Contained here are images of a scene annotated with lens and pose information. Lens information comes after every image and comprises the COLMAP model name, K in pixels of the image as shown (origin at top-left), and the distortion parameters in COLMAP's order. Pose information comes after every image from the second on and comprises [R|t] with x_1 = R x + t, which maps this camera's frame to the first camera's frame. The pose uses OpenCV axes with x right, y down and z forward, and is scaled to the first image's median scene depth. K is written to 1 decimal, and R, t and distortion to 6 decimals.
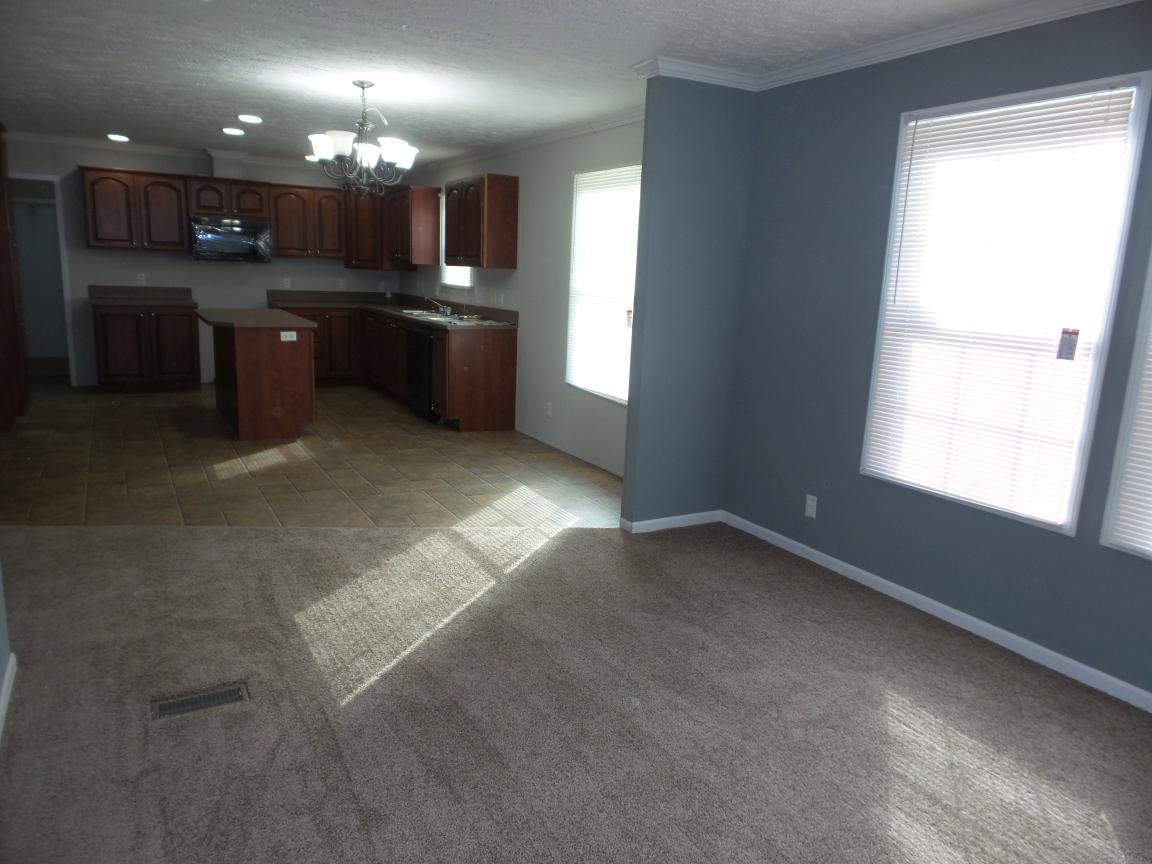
lens RADIAL K [[794.1, 0, 575.7], [0, 794.1, 436.1], [0, 0, 1]] dist [0.001916, -0.004088]
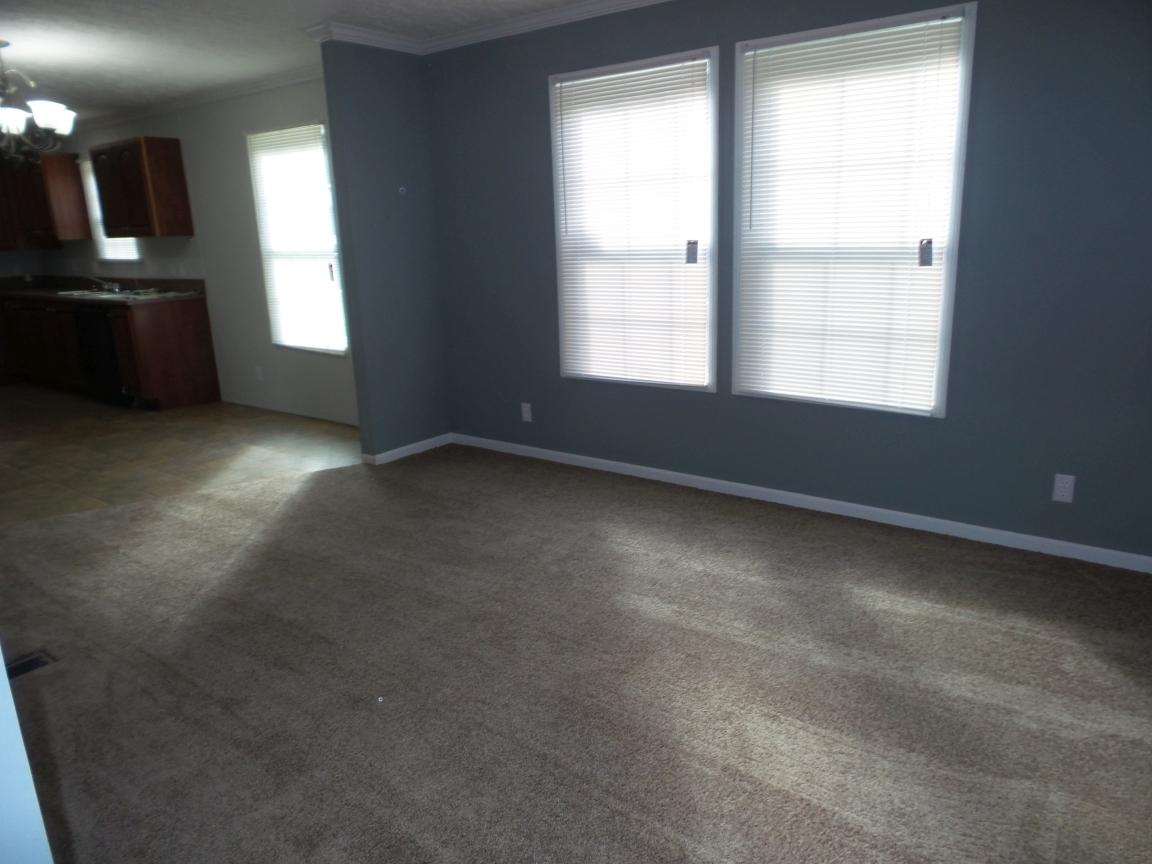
lens RADIAL K [[794.1, 0, 578.7], [0, 794.1, 432.5], [0, 0, 1]] dist [0.001916, -0.004088]
pose [[0.913524, -0.169211, 0.369920, -0.076044], [0.151344, 0.985475, 0.077036, 0.038054], [-0.377583, -0.014389, 0.925864, -0.128492]]
